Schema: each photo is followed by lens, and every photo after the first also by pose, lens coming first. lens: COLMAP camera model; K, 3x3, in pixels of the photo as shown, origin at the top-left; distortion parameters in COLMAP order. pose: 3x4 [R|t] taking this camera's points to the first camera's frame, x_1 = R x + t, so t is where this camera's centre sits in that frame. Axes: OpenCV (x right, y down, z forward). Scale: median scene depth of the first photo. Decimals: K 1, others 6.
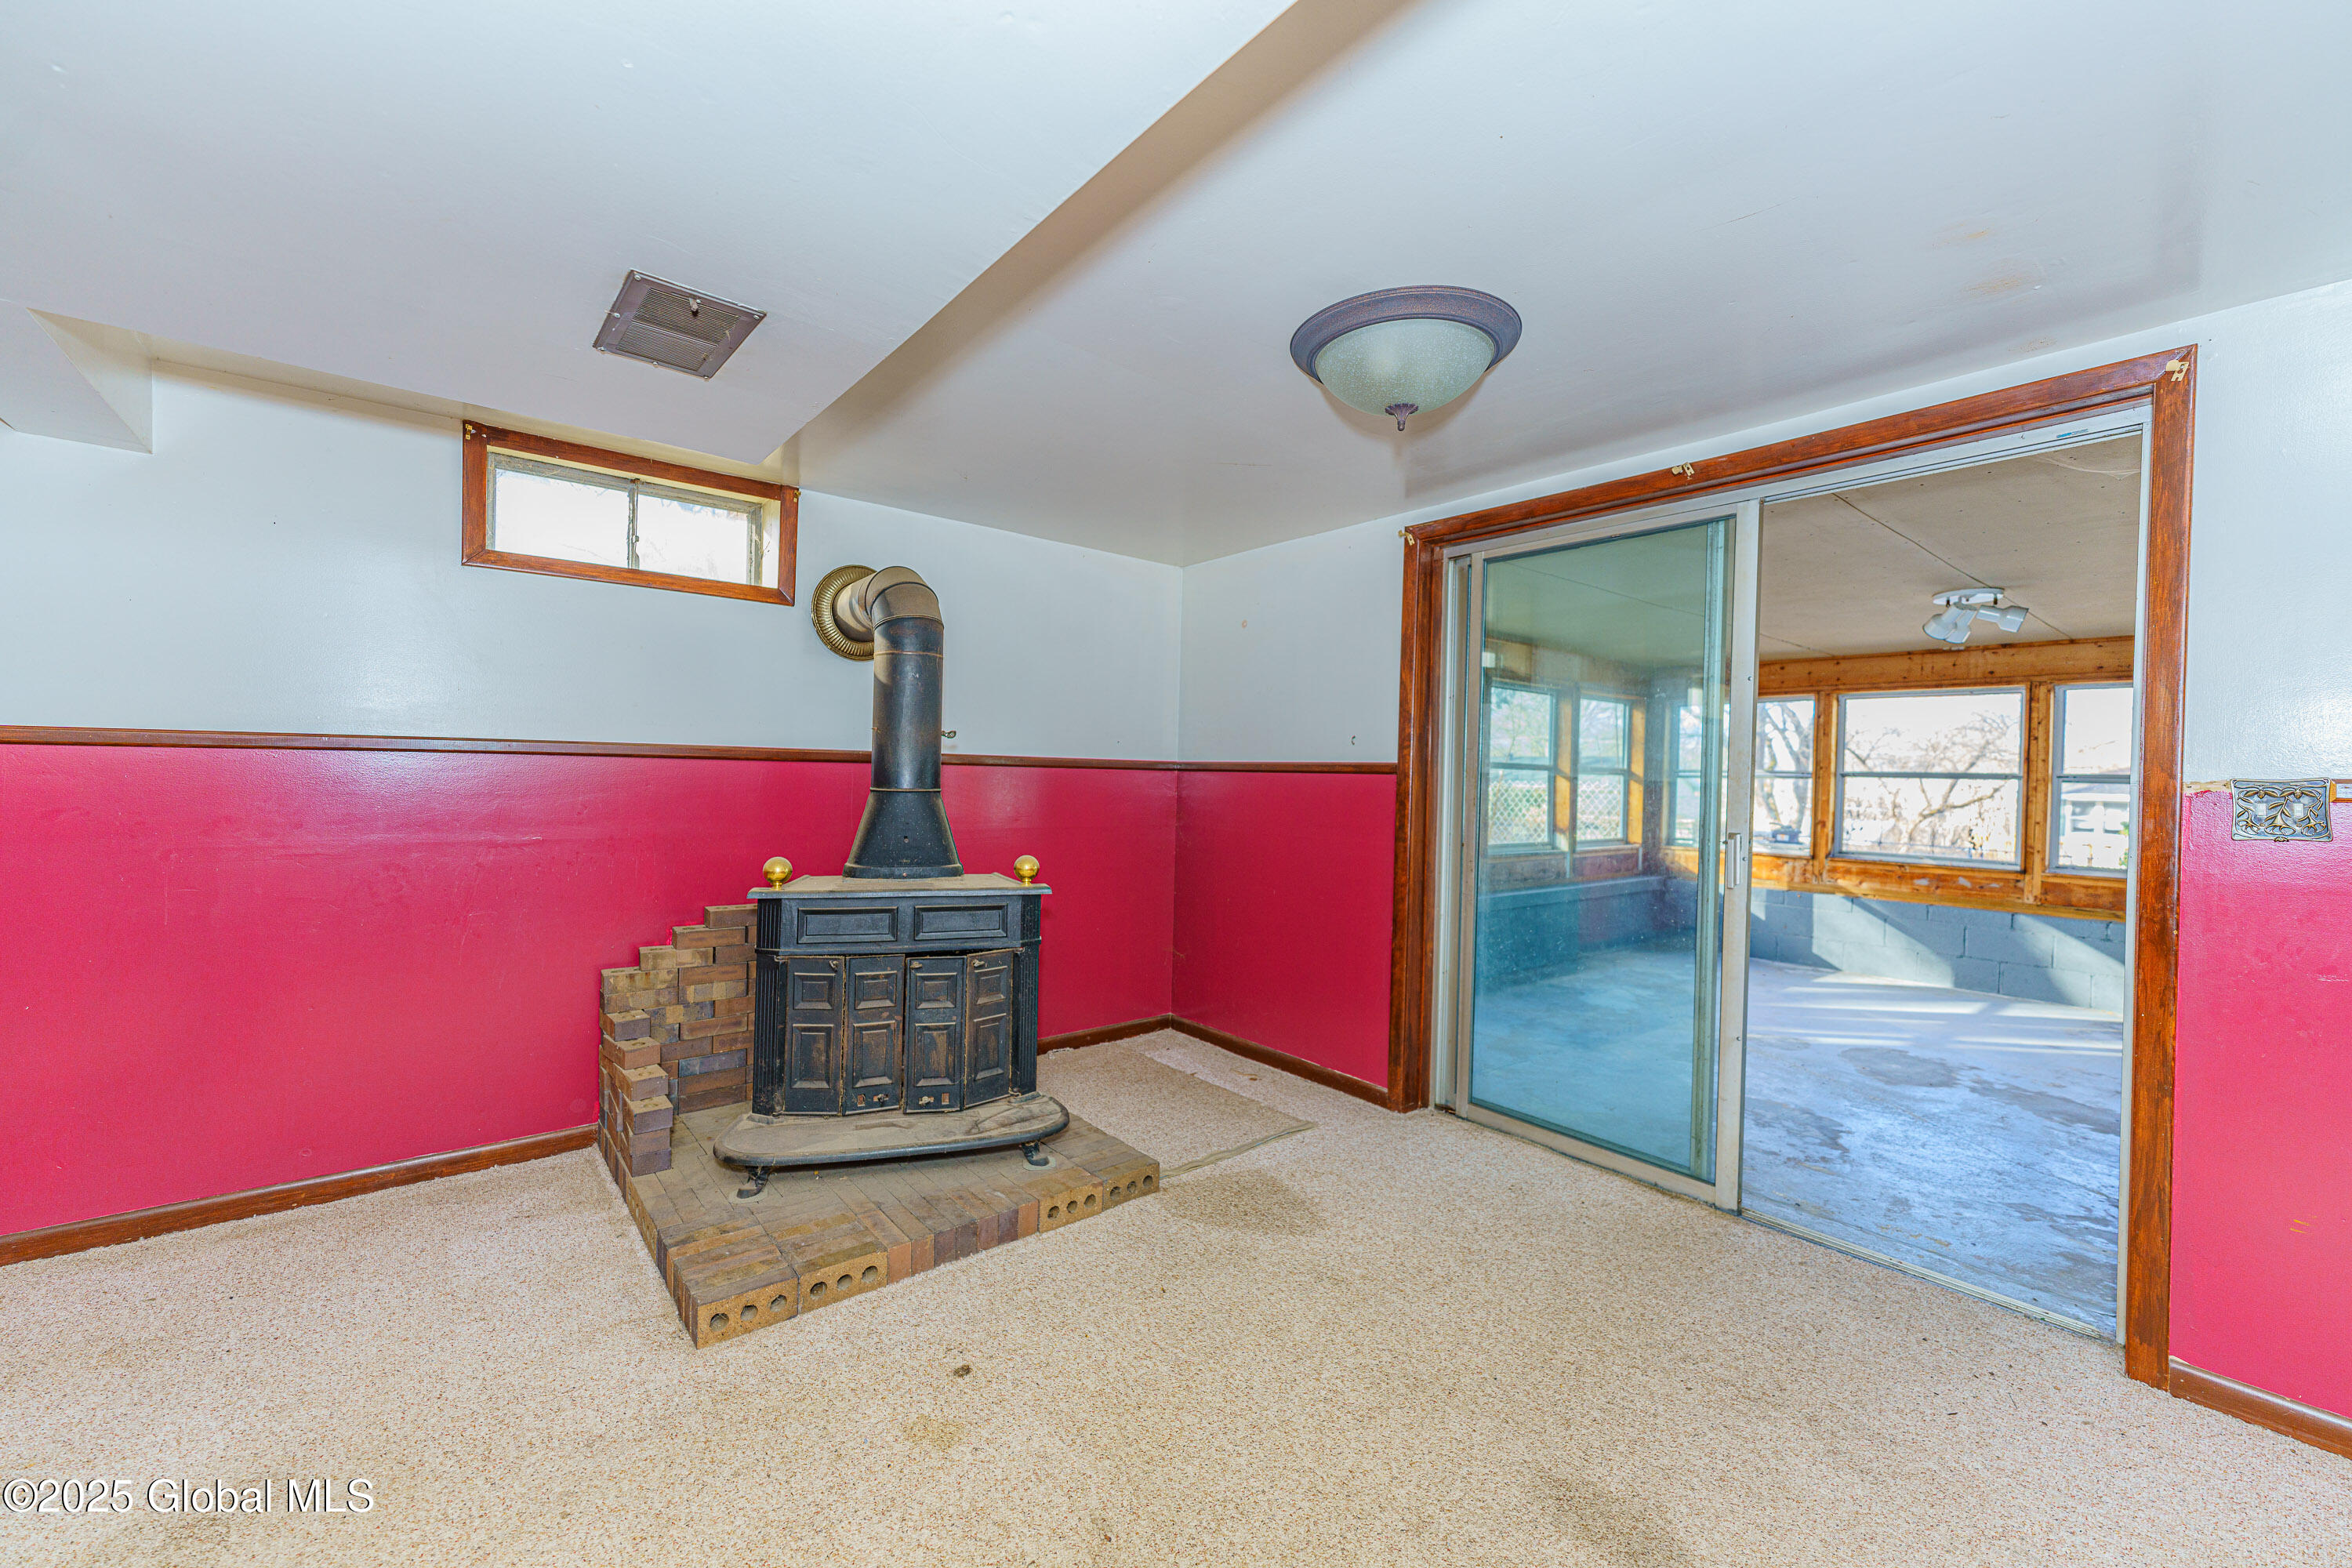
lens RADIAL K [[936.3, 0, 1174.7], [0, 936.3, 777.1], [0, 0, 1]] dist [0.001728, -0.000008]
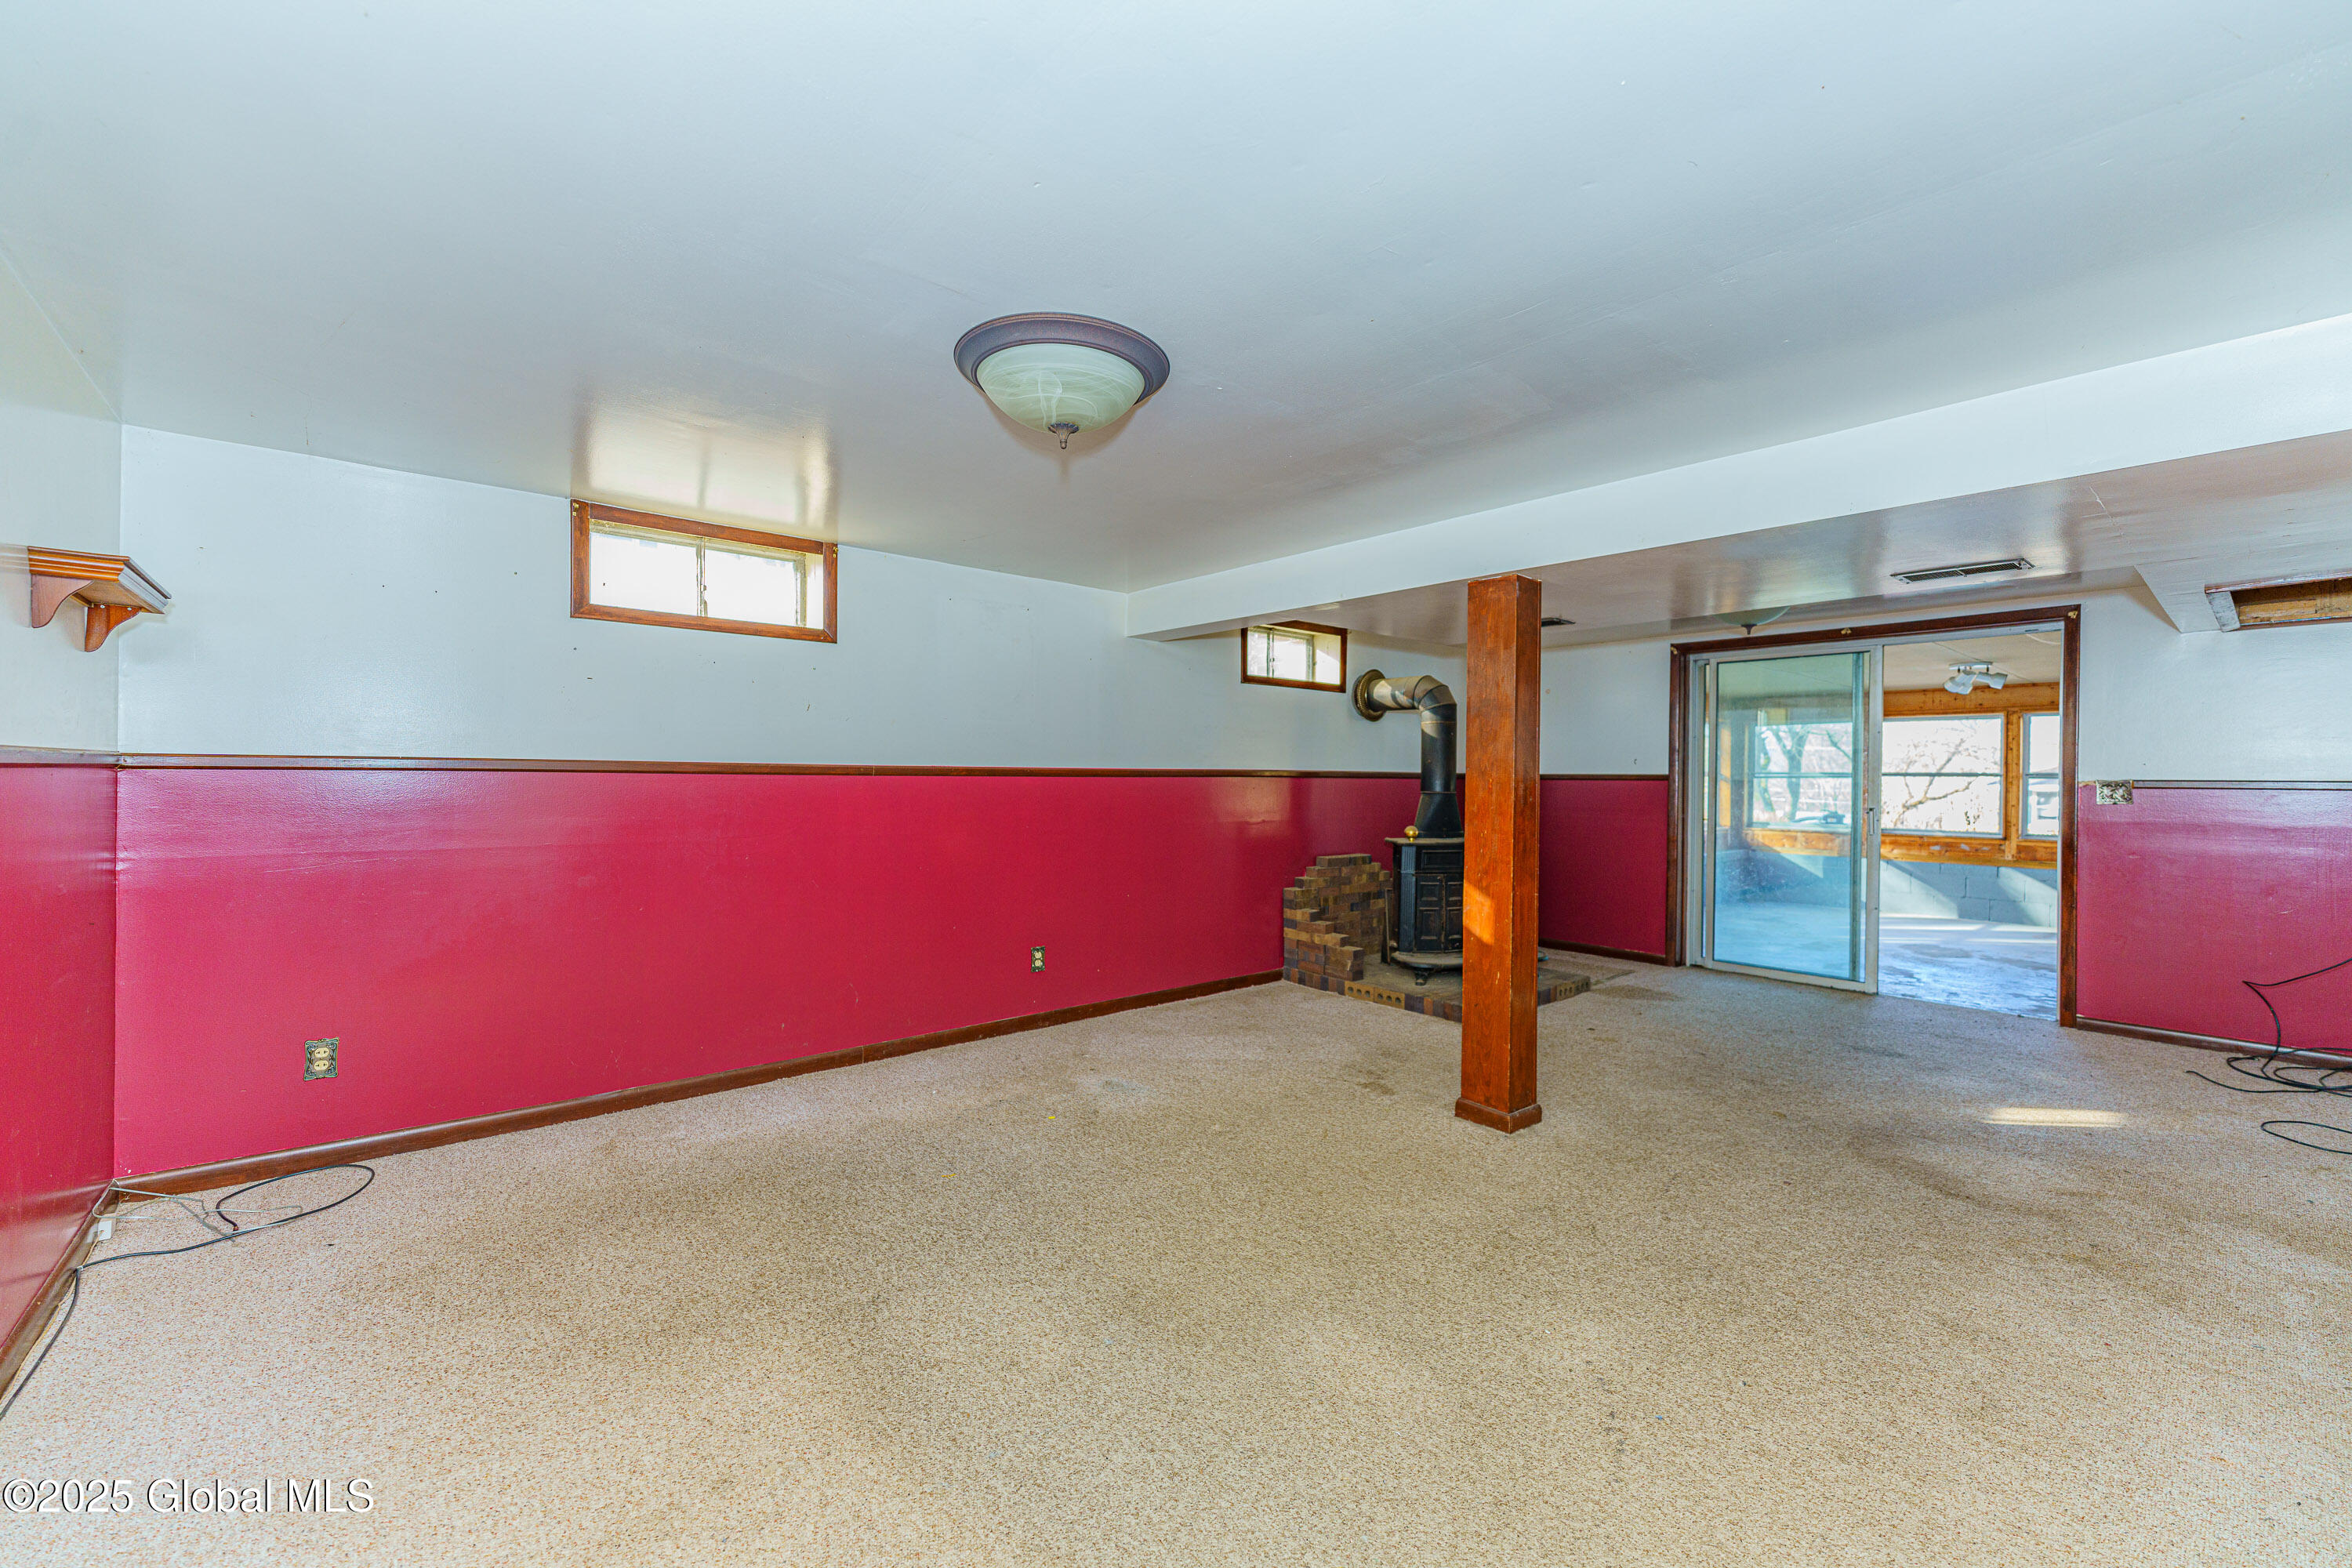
lens RADIAL K [[936.3, 0, 1174.7], [0, 936.3, 777.1], [0, 0, 1]] dist [0.001728, -0.000008]
pose [[0.999709, -0.013679, 0.019868, -0.450544], [0.013751, 0.999899, -0.003466, -0.010140], [-0.019818, 0.003738, 0.999797, -0.473389]]
